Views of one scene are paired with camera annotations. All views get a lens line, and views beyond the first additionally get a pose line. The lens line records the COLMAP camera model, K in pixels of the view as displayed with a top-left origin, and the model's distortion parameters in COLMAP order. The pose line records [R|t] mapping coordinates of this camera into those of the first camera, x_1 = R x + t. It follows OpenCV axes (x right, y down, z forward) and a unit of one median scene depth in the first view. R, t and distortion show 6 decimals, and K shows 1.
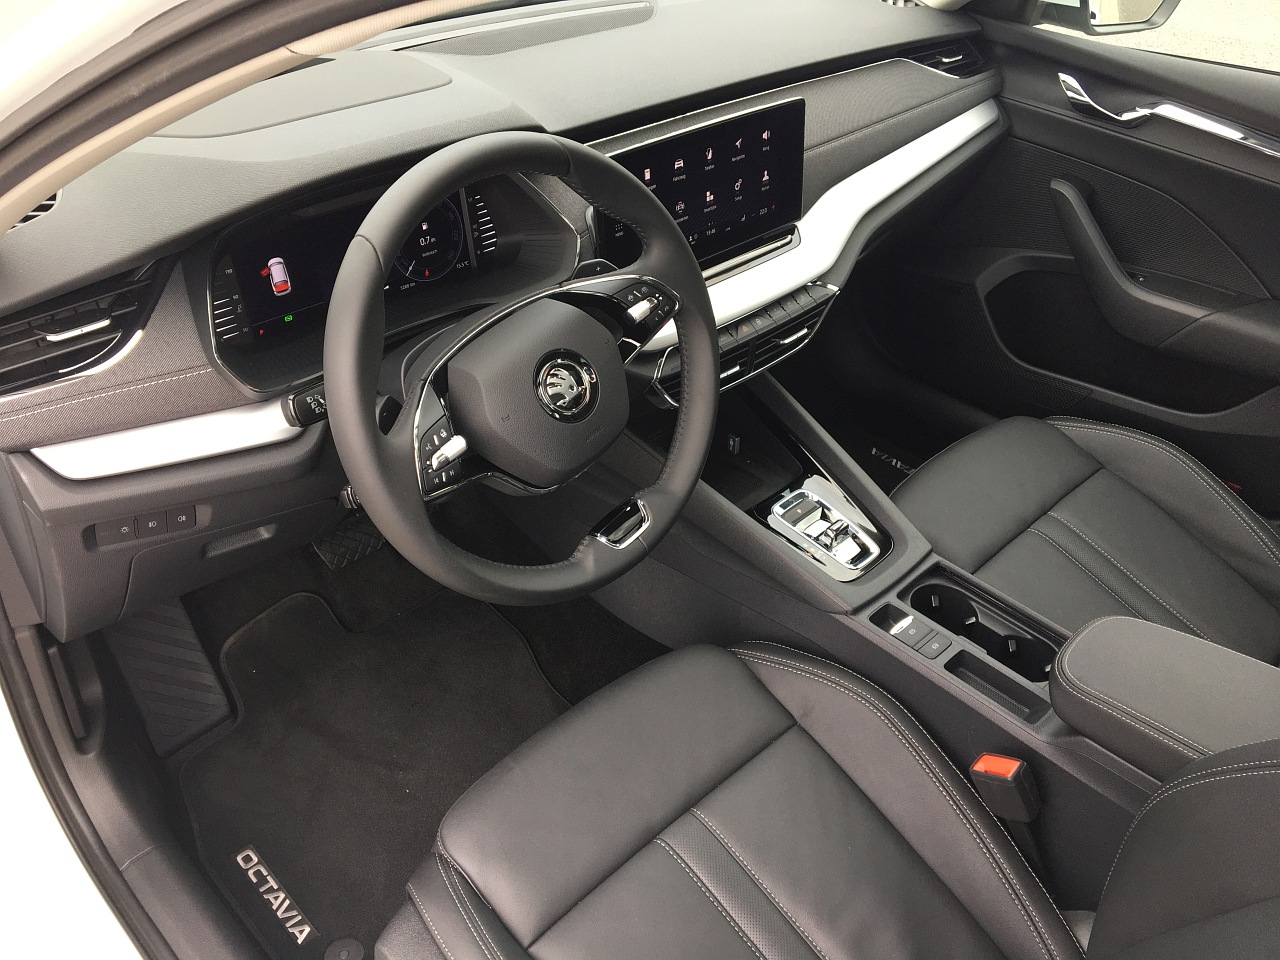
lens RADIAL K [[1084.1, 0, 630.0], [0, 1084.1, 473.8], [0, 0, 1]] dist [0.091197, -0.146638]
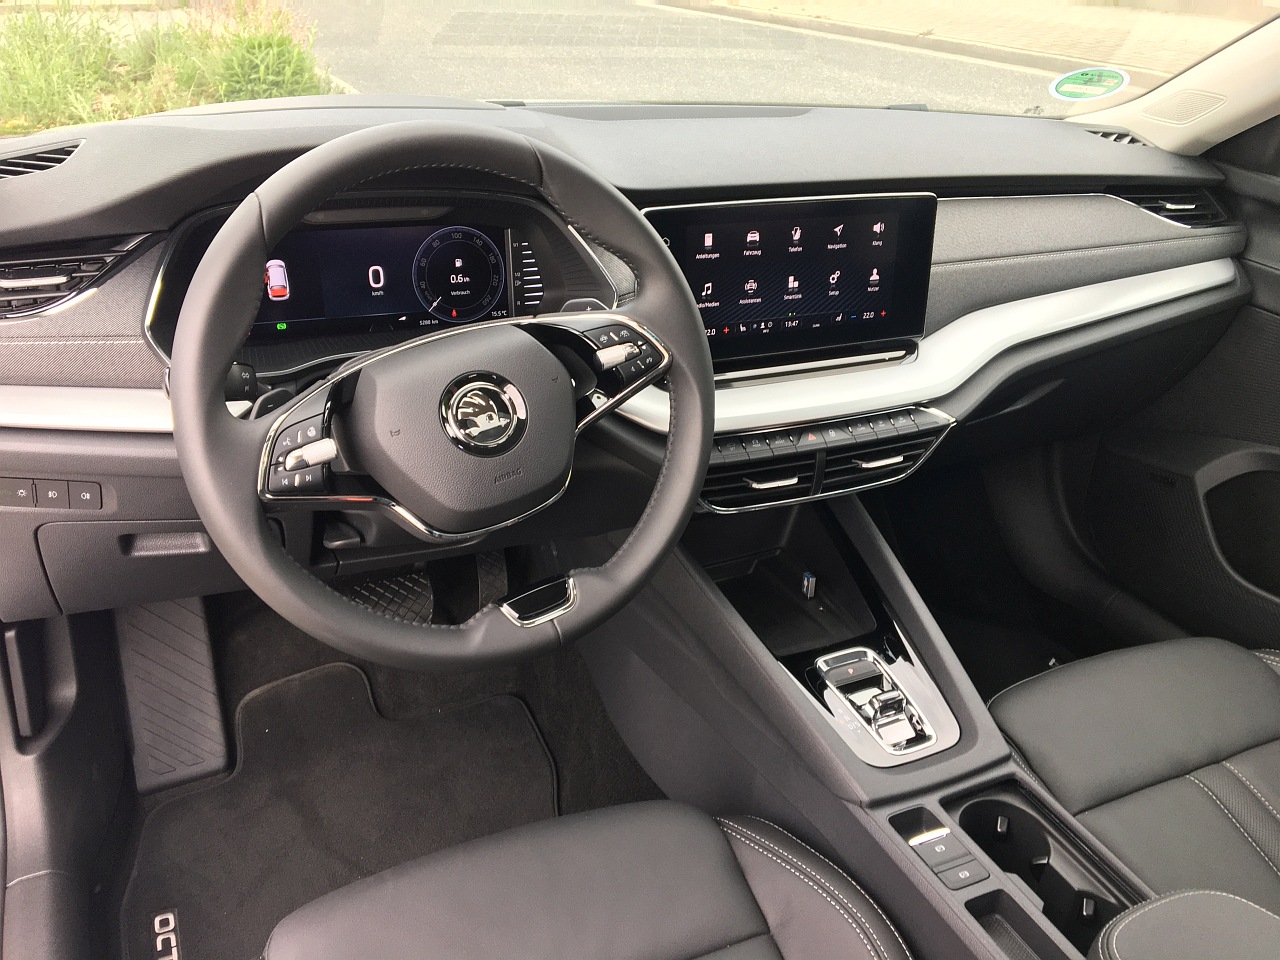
lens RADIAL K [[1084.1, 0, 630.0], [0, 1084.1, 473.8], [0, 0, 1]] dist [0.091197, -0.146638]
pose [[0.946253, 0.161128, -0.280434, 0.217201], [-0.208020, 0.967132, -0.146228, 0.047682], [0.247655, 0.196705, 0.948670, 0.171140]]
